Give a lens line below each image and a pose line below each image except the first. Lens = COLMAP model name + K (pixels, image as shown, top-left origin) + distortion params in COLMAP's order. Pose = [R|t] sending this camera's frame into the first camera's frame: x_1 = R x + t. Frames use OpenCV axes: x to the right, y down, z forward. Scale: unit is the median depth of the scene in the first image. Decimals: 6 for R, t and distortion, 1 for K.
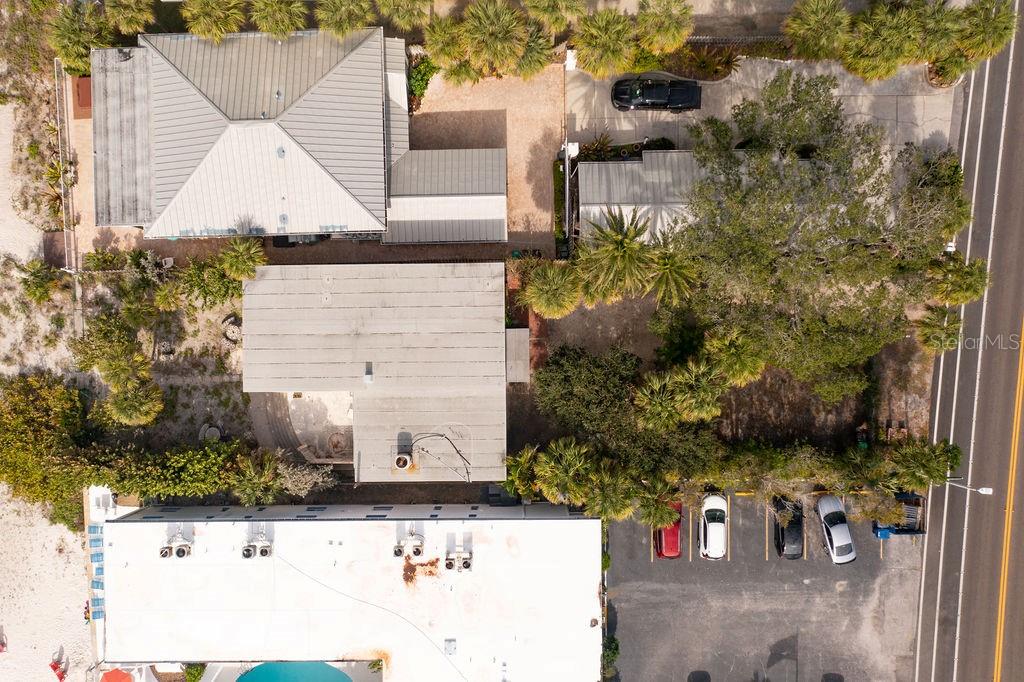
lens RADIAL K [[824.1, 0, 511.5], [0, 824.1, 339.4], [0, 0, 1]] dist [-0.002824, 0.002528]
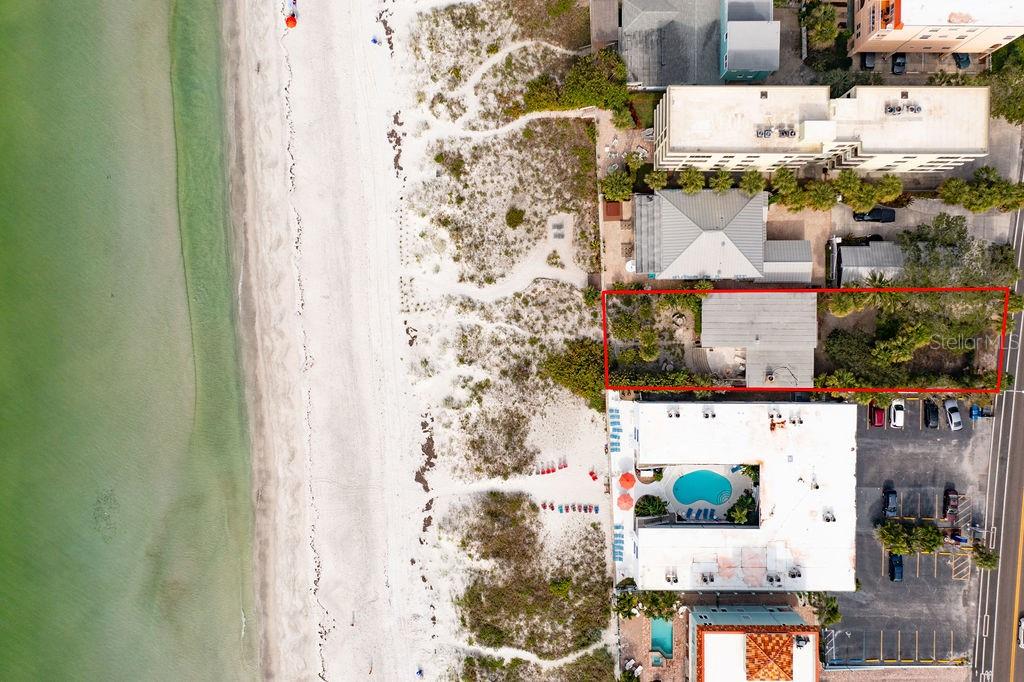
lens RADIAL K [[824.1, 0, 512.5], [0, 824.1, 341.7], [0, 0, 1]] dist [-0.002824, 0.002528]
pose [[0.999901, 0.014057, -0.000140, -0.798074], [-0.014055, 0.999848, 0.010300, 0.030461], [0.000284, -0.010298, 0.999947, -1.213981]]
